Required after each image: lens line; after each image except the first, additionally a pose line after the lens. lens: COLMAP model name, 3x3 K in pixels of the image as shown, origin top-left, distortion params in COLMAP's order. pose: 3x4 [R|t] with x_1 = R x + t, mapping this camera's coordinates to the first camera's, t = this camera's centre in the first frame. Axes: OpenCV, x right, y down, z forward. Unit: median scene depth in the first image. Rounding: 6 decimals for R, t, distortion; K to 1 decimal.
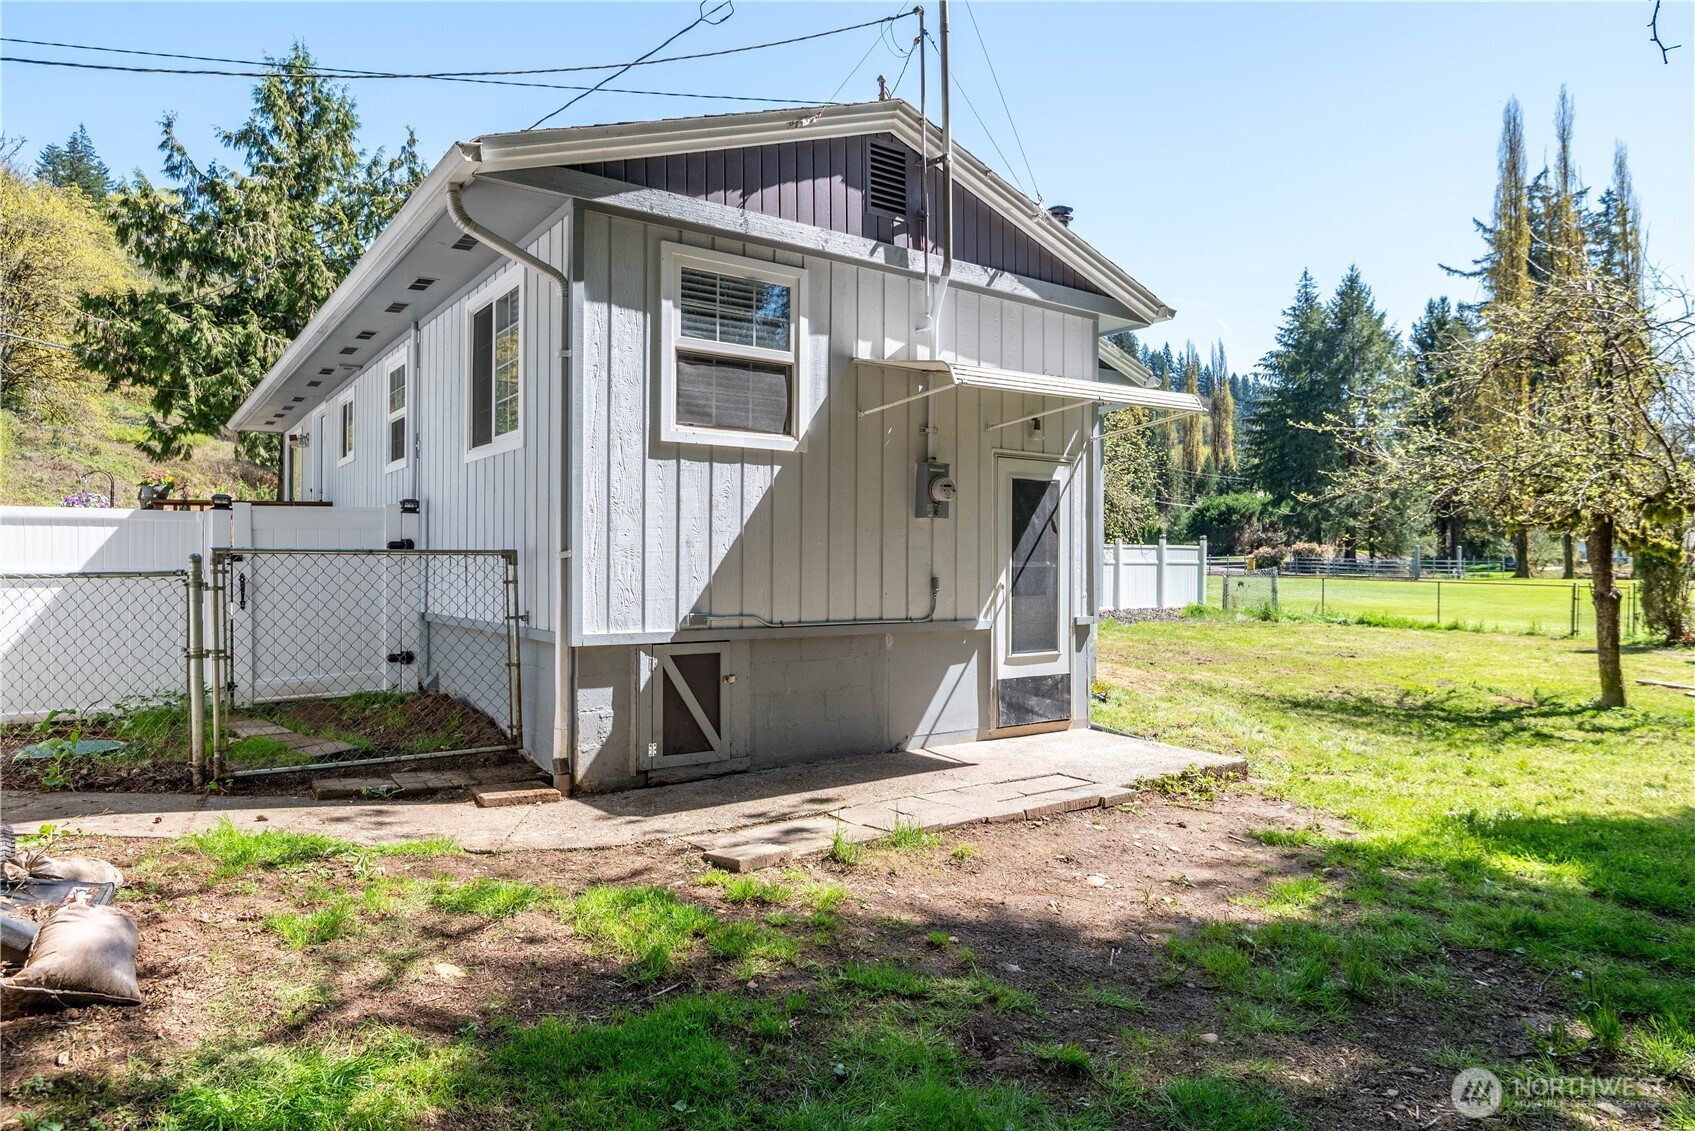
lens RADIAL K [[1044.3, 0, 847.2], [0, 1044.3, 563.9], [0, 0, 1]] dist [-0.008829, -0.002464]
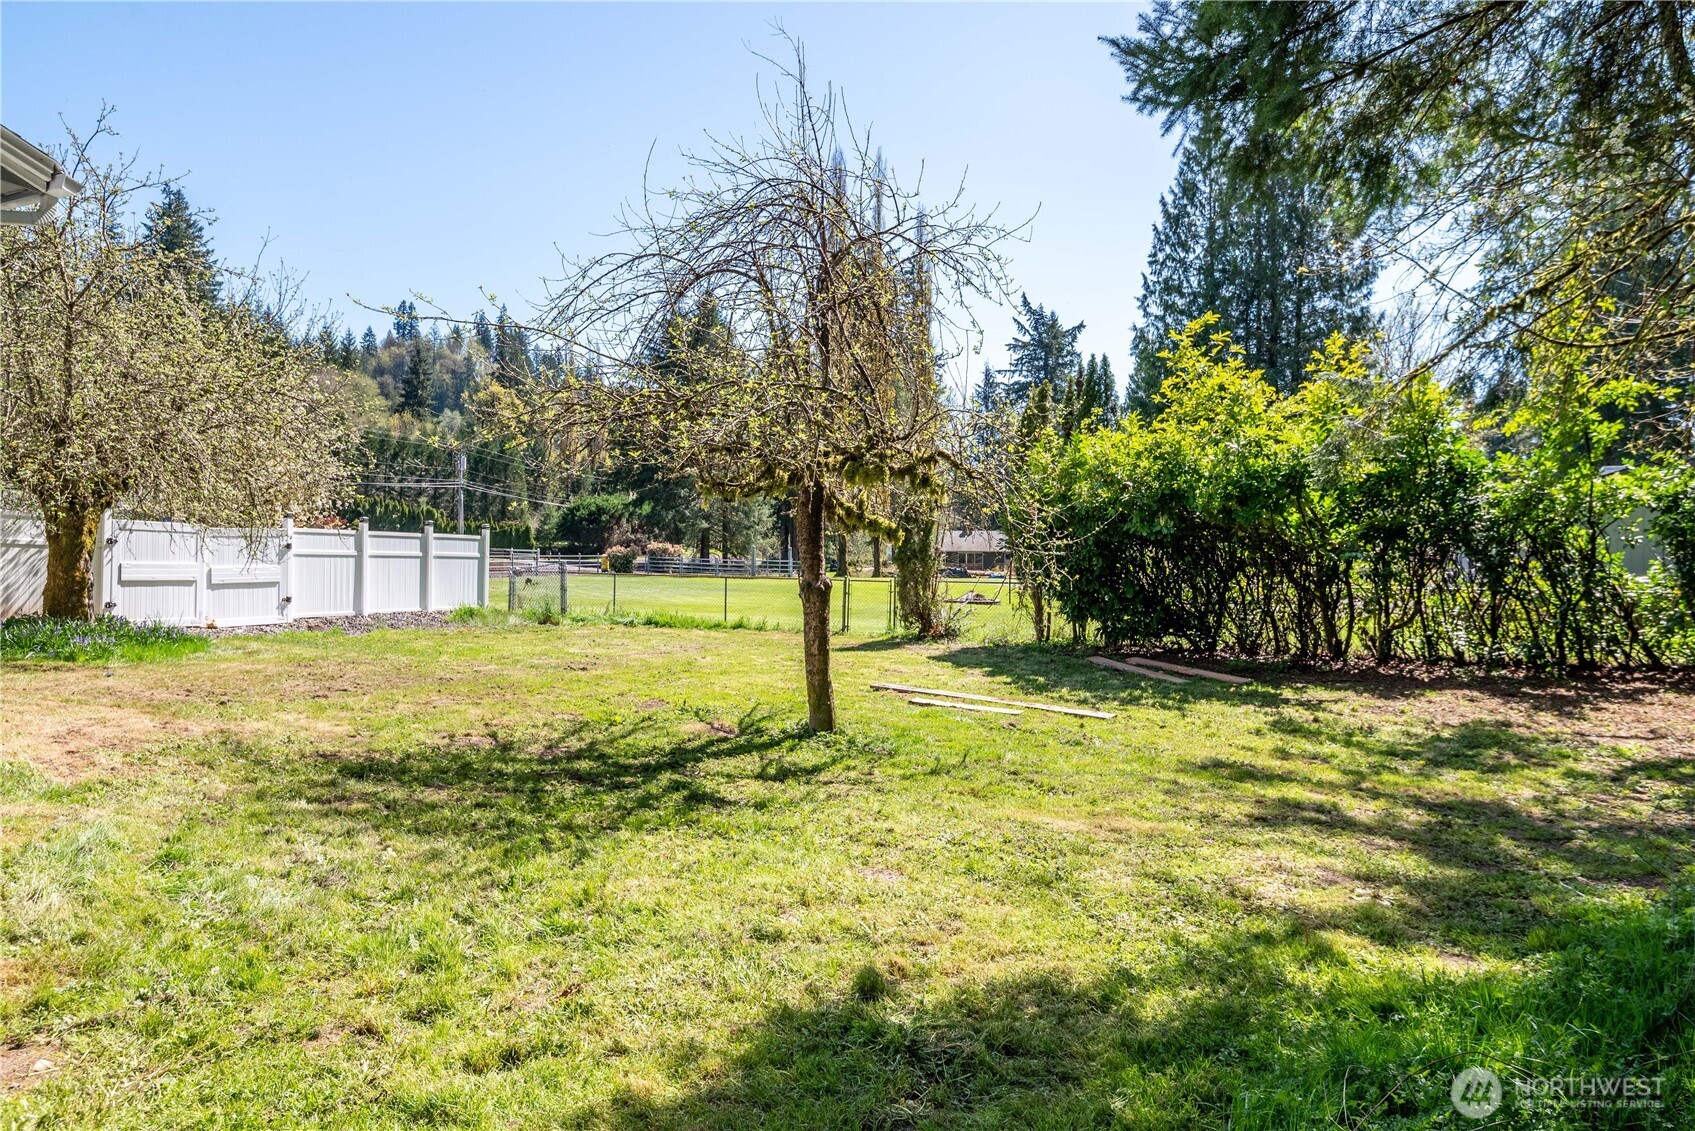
lens RADIAL K [[1044.3, 0, 848.0], [0, 1044.3, 566.4], [0, 0, 1]] dist [-0.008829, -0.002464]
pose [[0.843642, 0.002204, 0.536902, 0.148190], [-0.002509, 0.999997, -0.000164, 0.007187], [-0.536900, -0.001209, 0.843645, 0.147629]]
